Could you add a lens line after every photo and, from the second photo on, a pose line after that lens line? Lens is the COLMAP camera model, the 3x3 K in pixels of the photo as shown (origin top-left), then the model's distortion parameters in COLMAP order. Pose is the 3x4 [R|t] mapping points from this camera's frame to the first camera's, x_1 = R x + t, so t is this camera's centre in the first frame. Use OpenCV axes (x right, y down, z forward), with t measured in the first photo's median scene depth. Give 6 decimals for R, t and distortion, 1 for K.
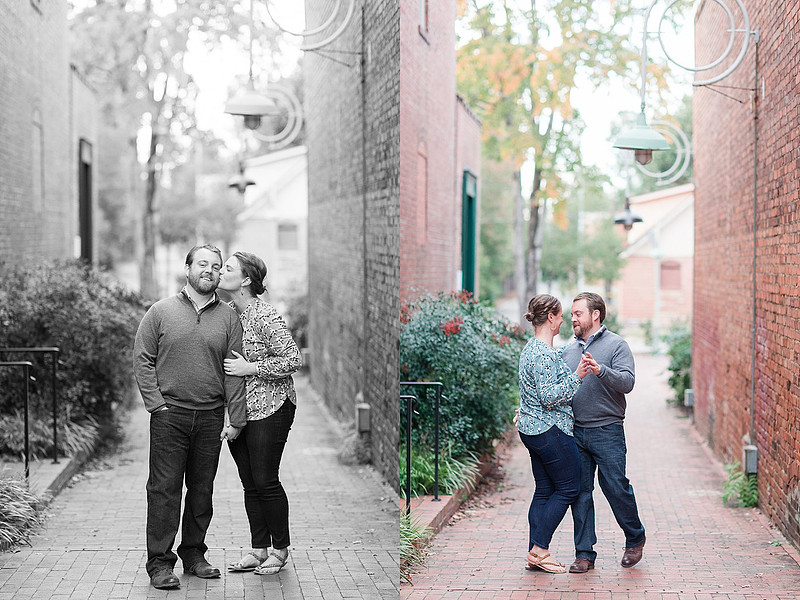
lens RADIAL K [[1885.6, 0, 400.8], [0, 1885.6, 311.2], [0, 0, 1]] dist [0.037814, 0.000000]
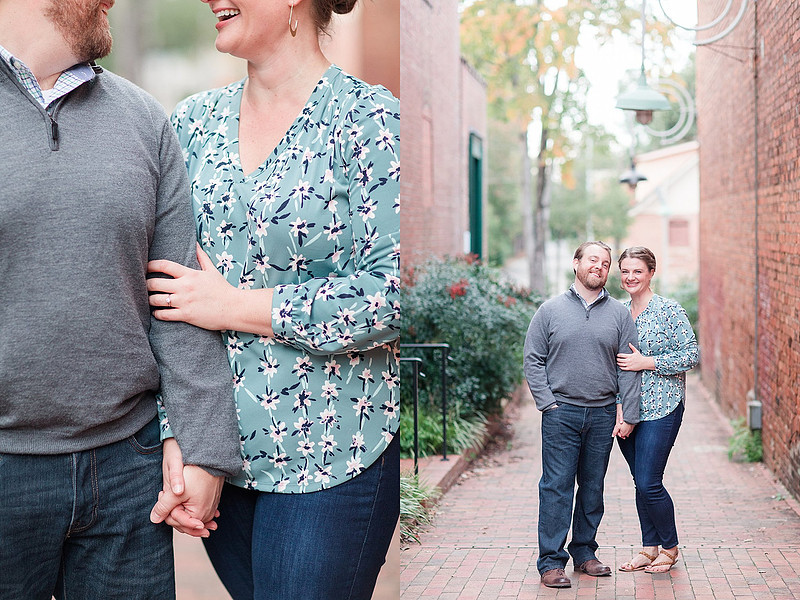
lens RADIAL K [[1885.6, 0, 401.0], [0, 1885.6, 278.8], [0, 0, 1]] dist [0.037814, 0.000000]
pose [[0.999703, 0.003551, 0.024126, -0.230038], [-0.003711, 0.999971, 0.006599, -0.021251], [-0.024102, -0.006687, 0.999687, 0.009972]]
